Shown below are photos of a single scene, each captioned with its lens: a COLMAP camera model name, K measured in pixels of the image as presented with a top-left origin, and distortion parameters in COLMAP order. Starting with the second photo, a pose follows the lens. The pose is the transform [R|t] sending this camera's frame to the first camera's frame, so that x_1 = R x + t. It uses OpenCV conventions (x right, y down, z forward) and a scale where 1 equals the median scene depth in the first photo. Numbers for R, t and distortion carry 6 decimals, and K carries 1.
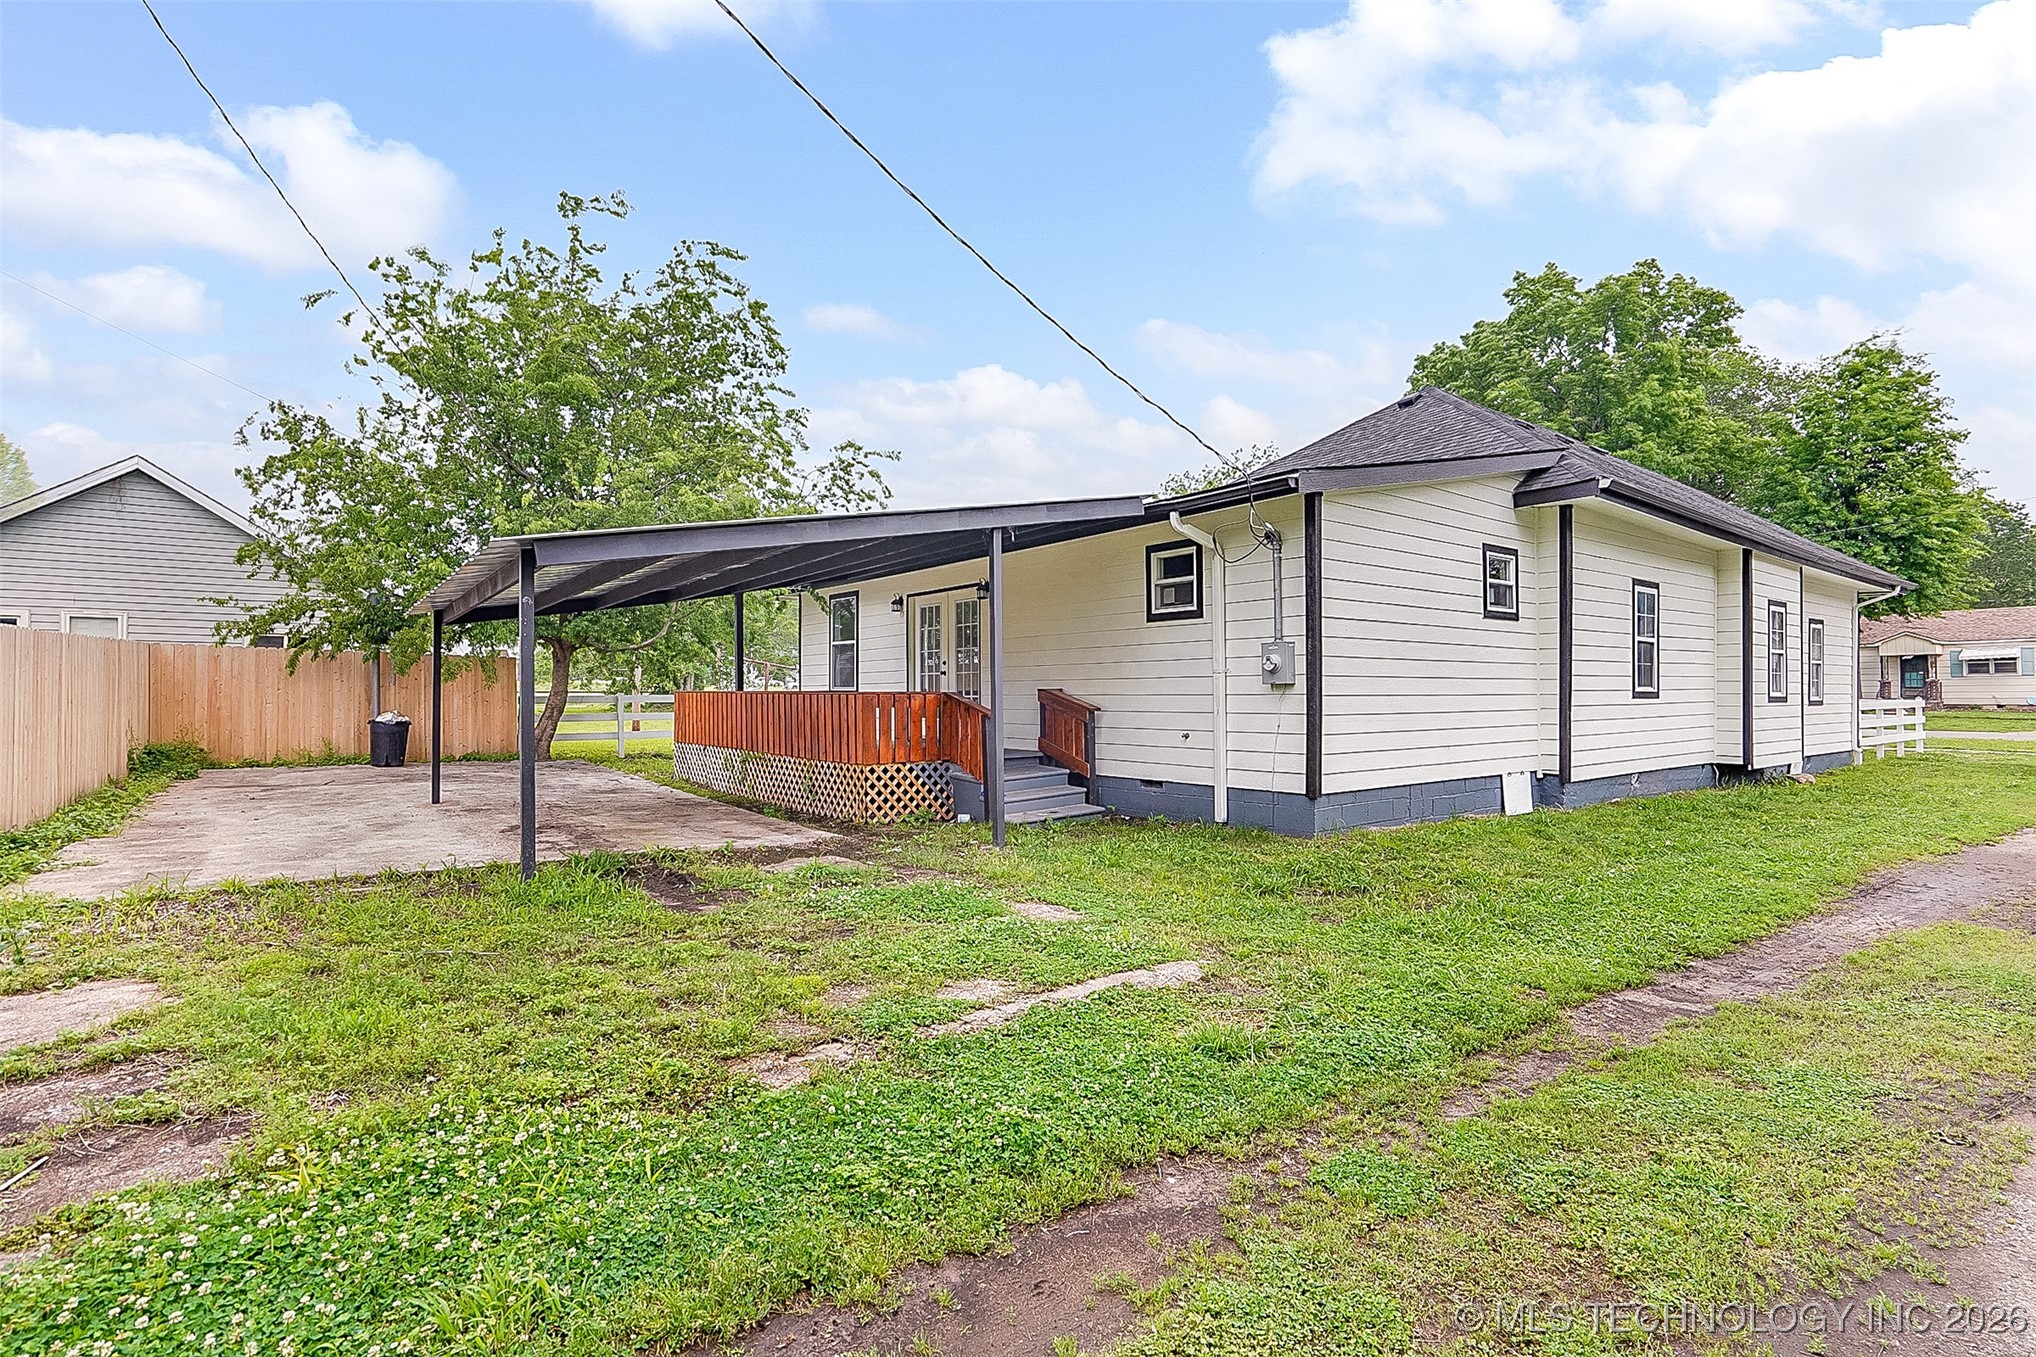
lens RADIAL K [[960.1, 0, 1022.6], [0, 960.1, 689.3], [0, 0, 1]] dist [-0.037560, 0.022751]
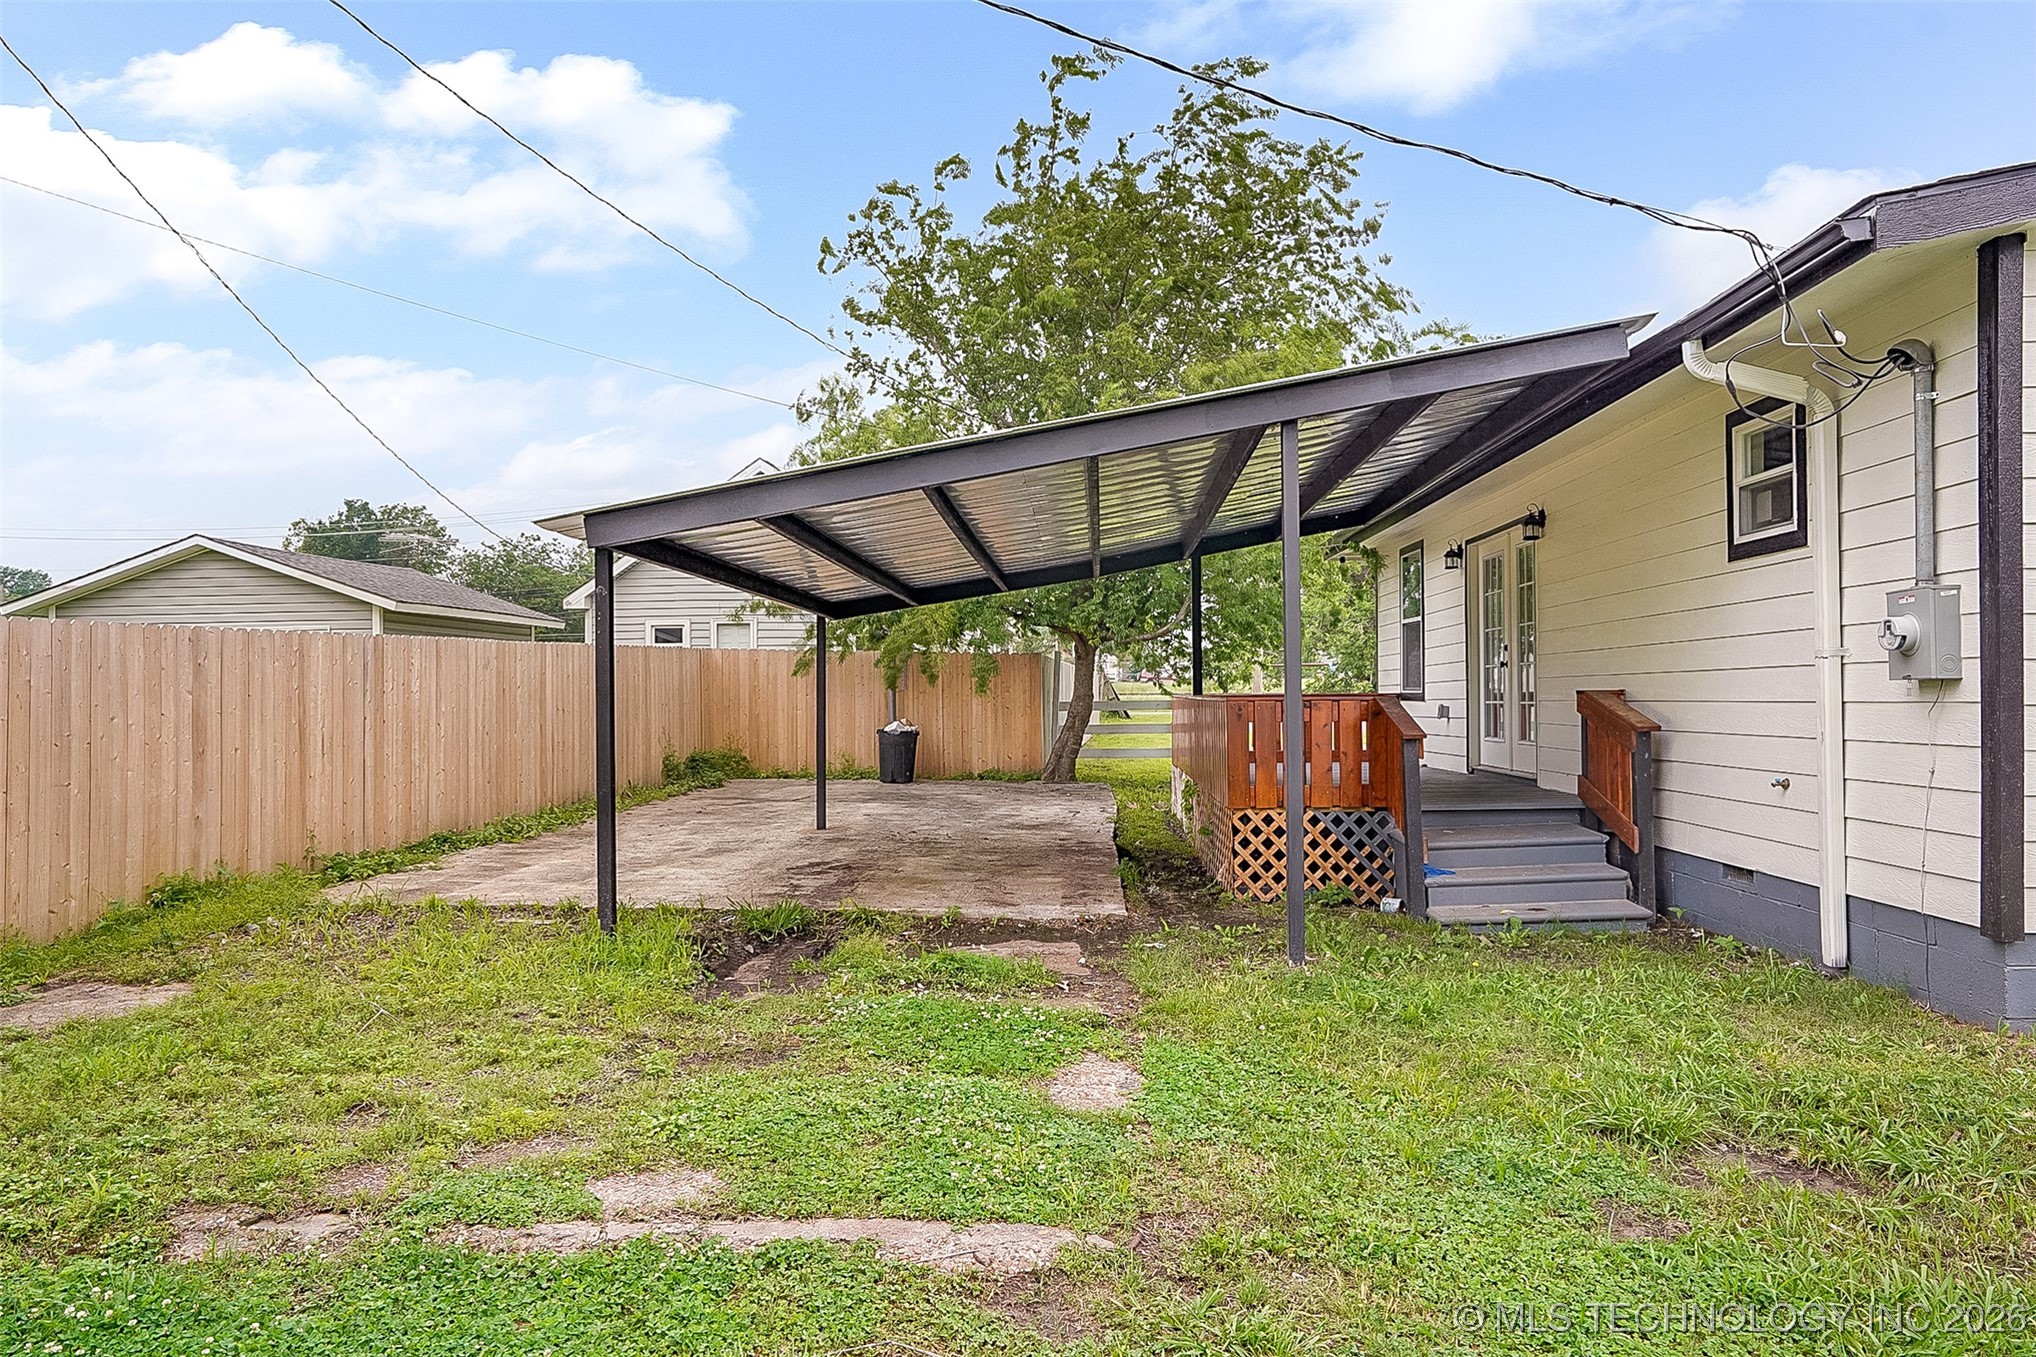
lens RADIAL K [[1318.0, 0, 1018.0], [0, 1318.0, 678.5], [0, 0, 1]] dist [-0.006210, -0.000036]
pose [[0.771283, -0.012172, -0.636376, 0.293724], [0.007818, 0.999923, -0.009650, -0.002864], [0.636444, 0.002468, 0.771319, 0.210923]]
